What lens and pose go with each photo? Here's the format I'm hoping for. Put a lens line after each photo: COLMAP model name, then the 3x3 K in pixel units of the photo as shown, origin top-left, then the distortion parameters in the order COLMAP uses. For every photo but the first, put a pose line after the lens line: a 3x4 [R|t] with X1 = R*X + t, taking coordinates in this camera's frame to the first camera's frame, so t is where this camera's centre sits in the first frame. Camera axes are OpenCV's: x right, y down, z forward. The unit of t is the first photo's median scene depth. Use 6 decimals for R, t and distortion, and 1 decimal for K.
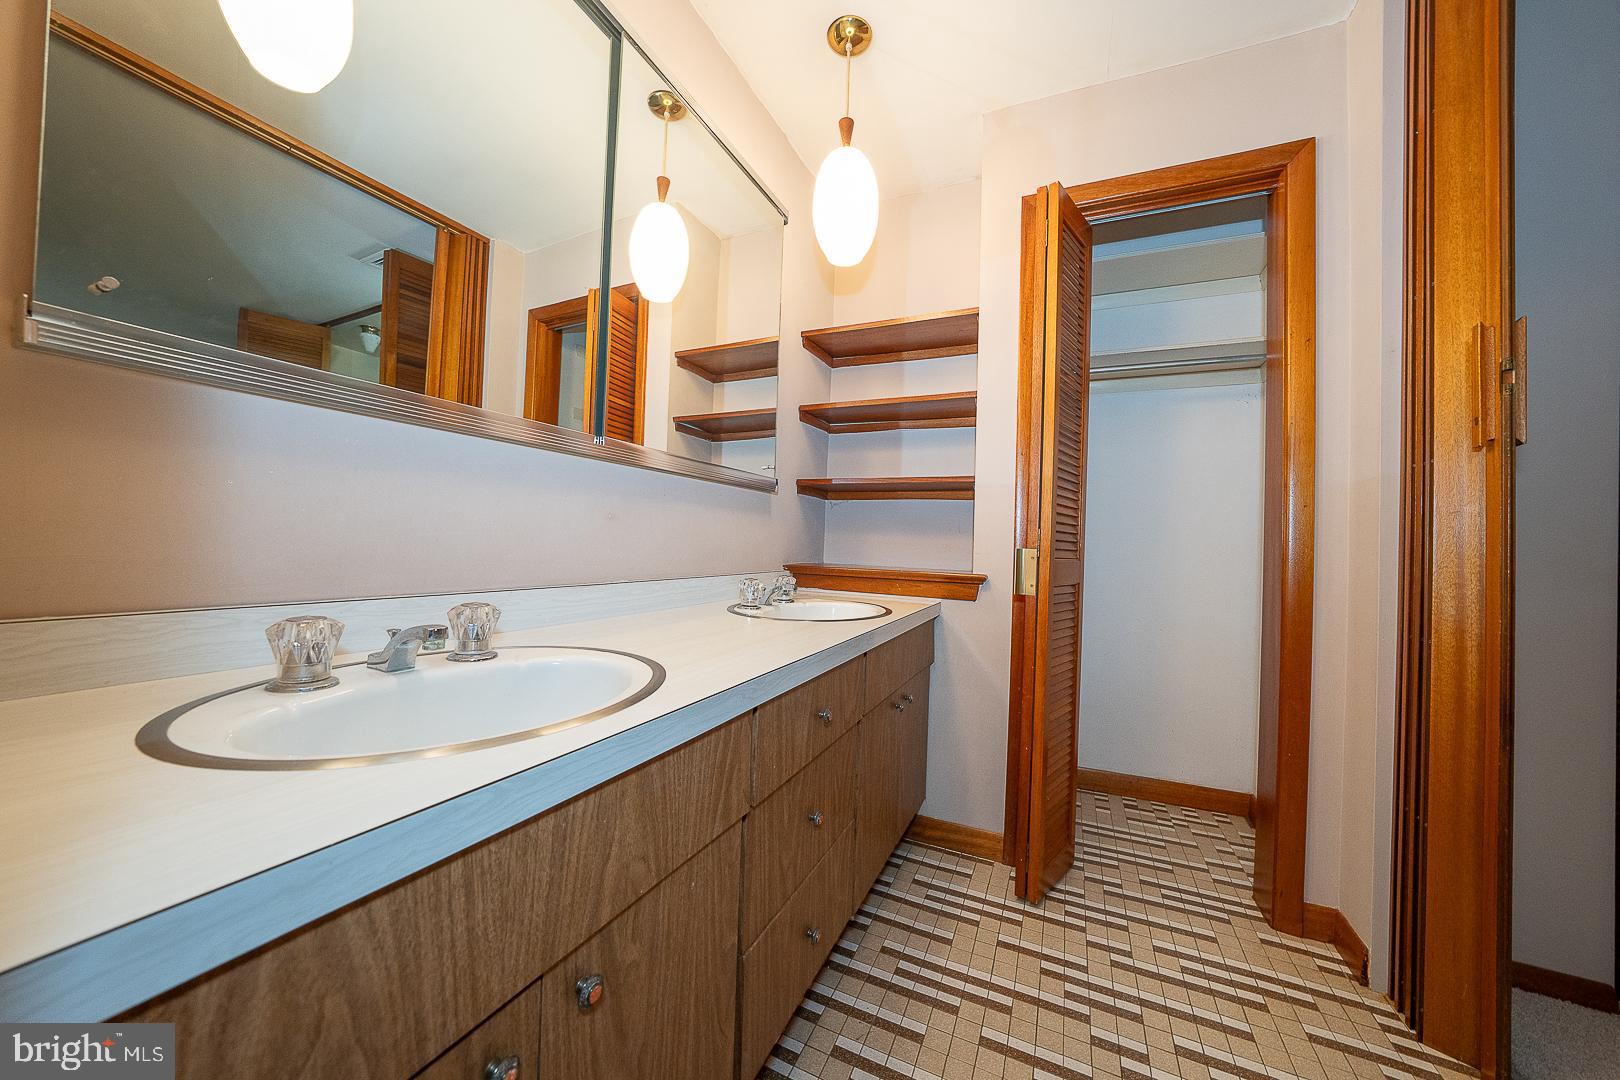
lens RADIAL K [[546.7, 0, 810.0], [0, 546.7, 540.0], [0, 0, 1]] dist [-0.019814, -0.000008]
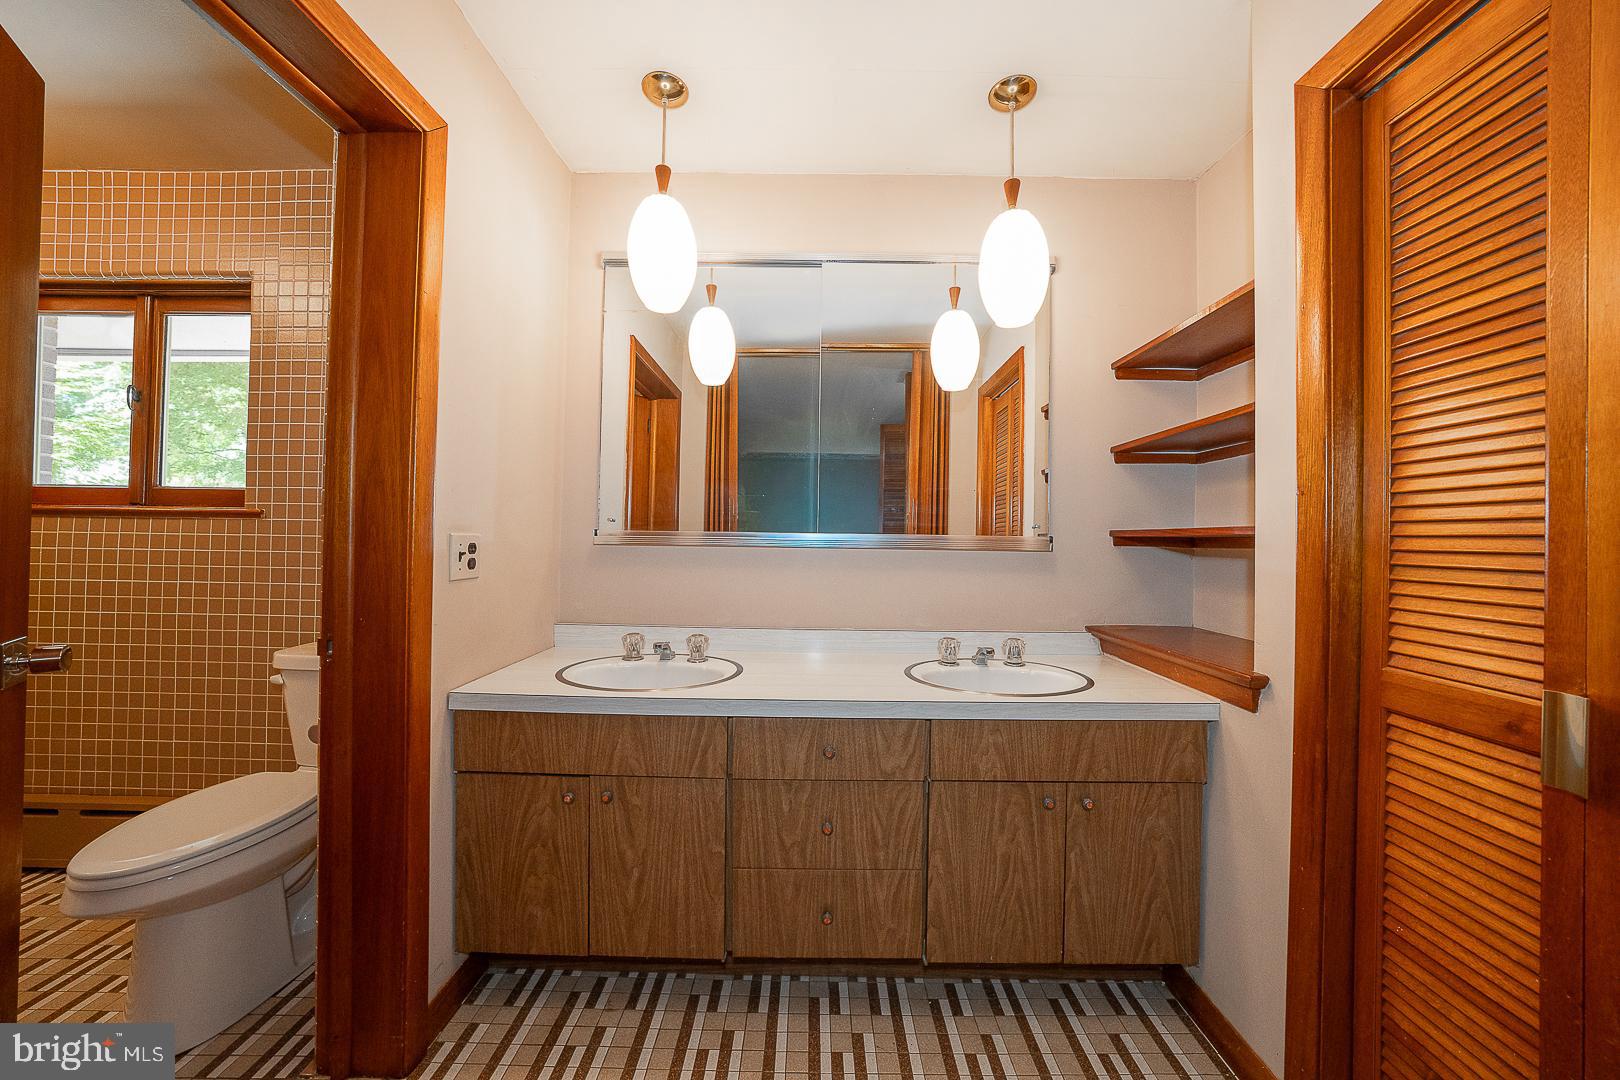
lens RADIAL K [[533.9, 0, 810.0], [0, 533.9, 540.0], [0, 0, 1]] dist [-0.000159, -0.000010]
pose [[0.441870, -0.027629, -0.896653, 0.696364], [0.005785, 0.999593, -0.027950, -0.093168], [0.897060, 0.007163, 0.441850, 0.217578]]
